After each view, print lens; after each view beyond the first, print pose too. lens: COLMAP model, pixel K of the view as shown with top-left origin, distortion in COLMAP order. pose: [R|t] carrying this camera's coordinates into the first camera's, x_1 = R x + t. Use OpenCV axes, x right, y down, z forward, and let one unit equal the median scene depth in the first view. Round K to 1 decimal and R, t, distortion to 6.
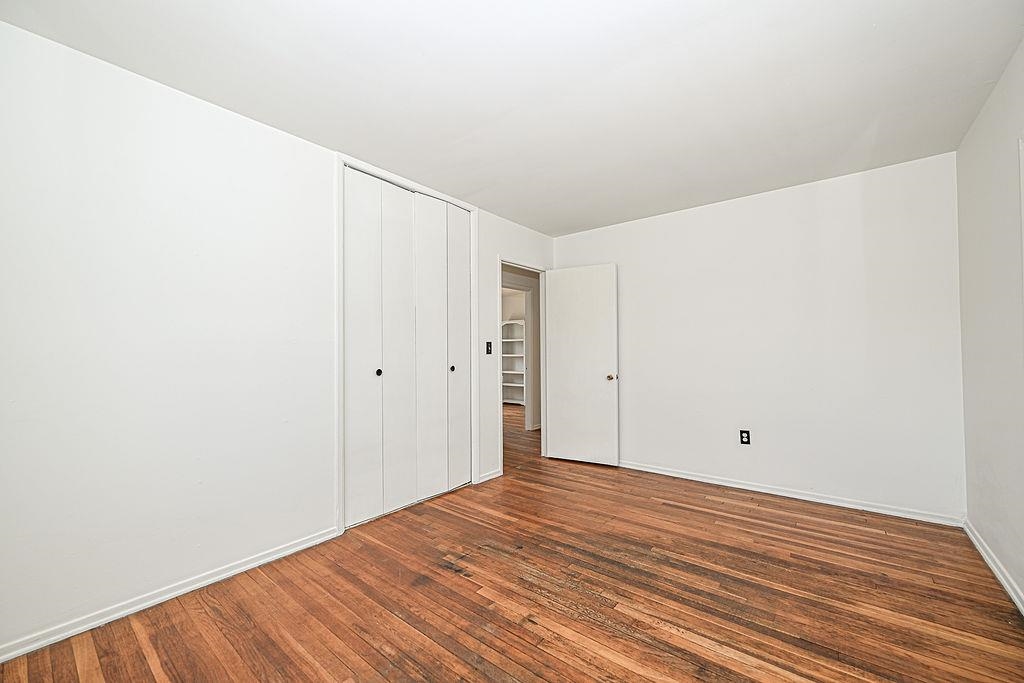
lens RADIAL K [[405.8, 0, 512.0], [0, 405.8, 341.5], [0, 0, 1]] dist [0.000208, 0.000043]
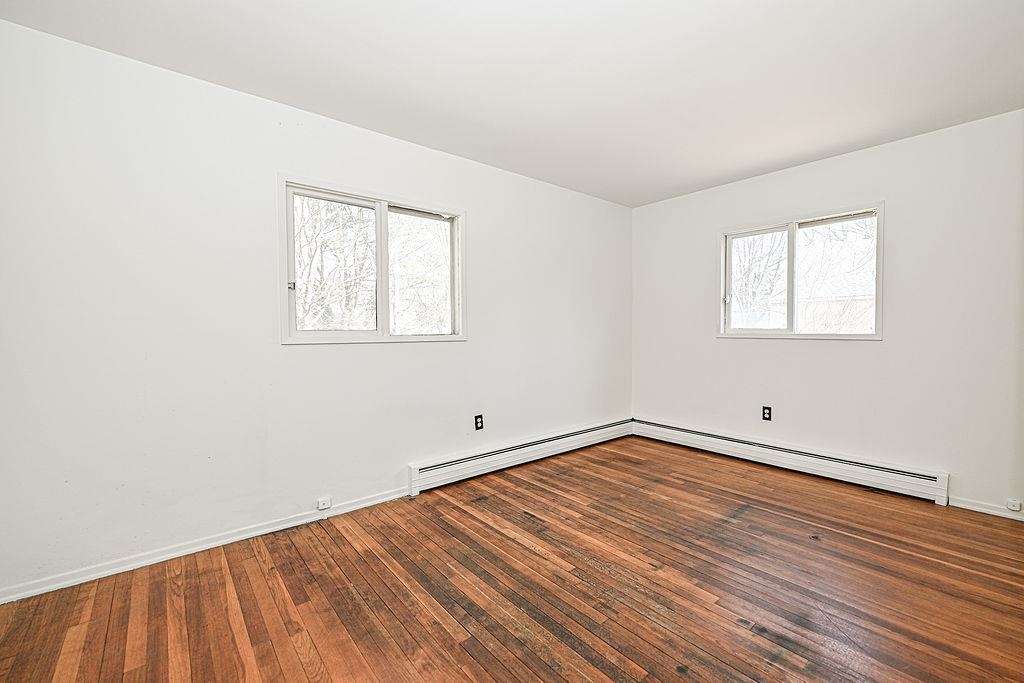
lens RADIAL K [[405.8, 0, 512.0], [0, 405.8, 341.5], [0, 0, 1]] dist [0.000208, 0.000043]
pose [[-0.968114, 0.002677, 0.250496, 0.126530], [0.003154, 0.999994, 0.001499, 0.036964], [-0.250490, 0.002241, -0.968117, 1.891534]]
